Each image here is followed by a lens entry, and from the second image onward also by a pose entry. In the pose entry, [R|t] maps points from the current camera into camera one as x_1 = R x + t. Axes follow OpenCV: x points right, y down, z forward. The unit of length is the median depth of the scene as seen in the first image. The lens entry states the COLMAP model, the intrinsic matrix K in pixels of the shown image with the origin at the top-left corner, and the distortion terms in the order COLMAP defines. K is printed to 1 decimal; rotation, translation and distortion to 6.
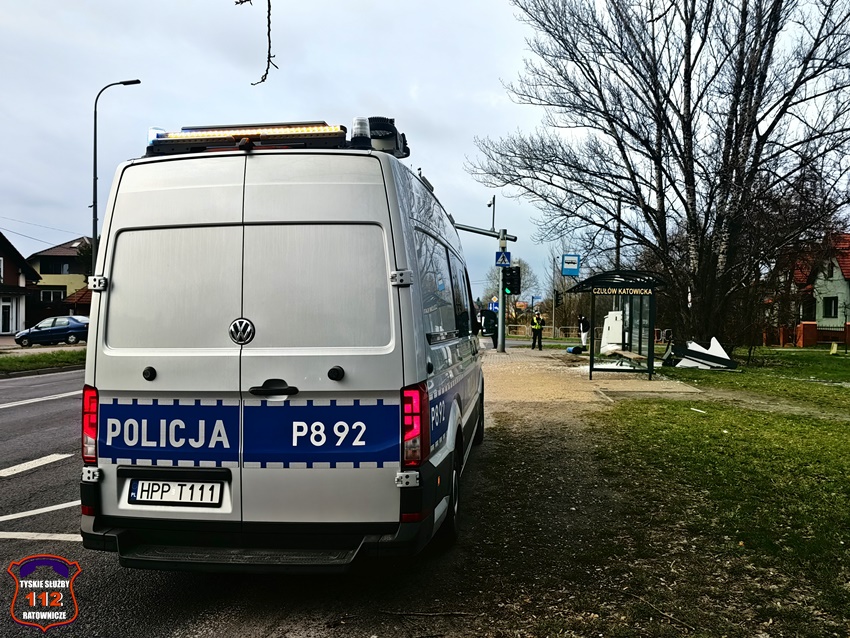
lens RADIAL K [[668.7, 0, 426.3], [0, 668.7, 331.0], [0, 0, 1]] dist [0.009640, 0.000800]
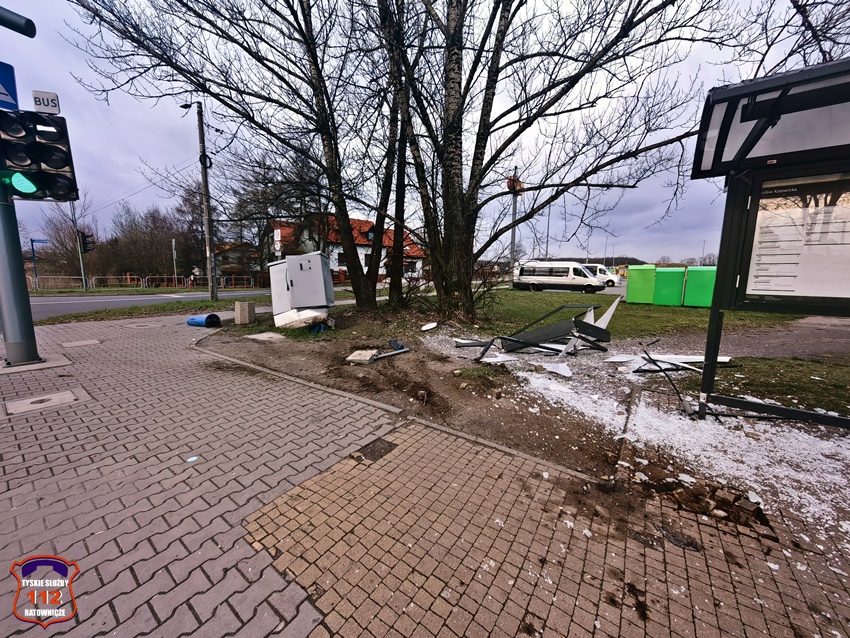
lens RADIAL K [[327.2, 0, 425.0], [0, 327.2, 319.0], [0, 0, 1]] dist [0.002426, 0.000334]
pose [[0.489162, -0.134164, 0.861813, 0.058922], [0.015208, 0.989260, 0.145372, -0.011163], [-0.872060, -0.058004, 0.485949, 0.622062]]
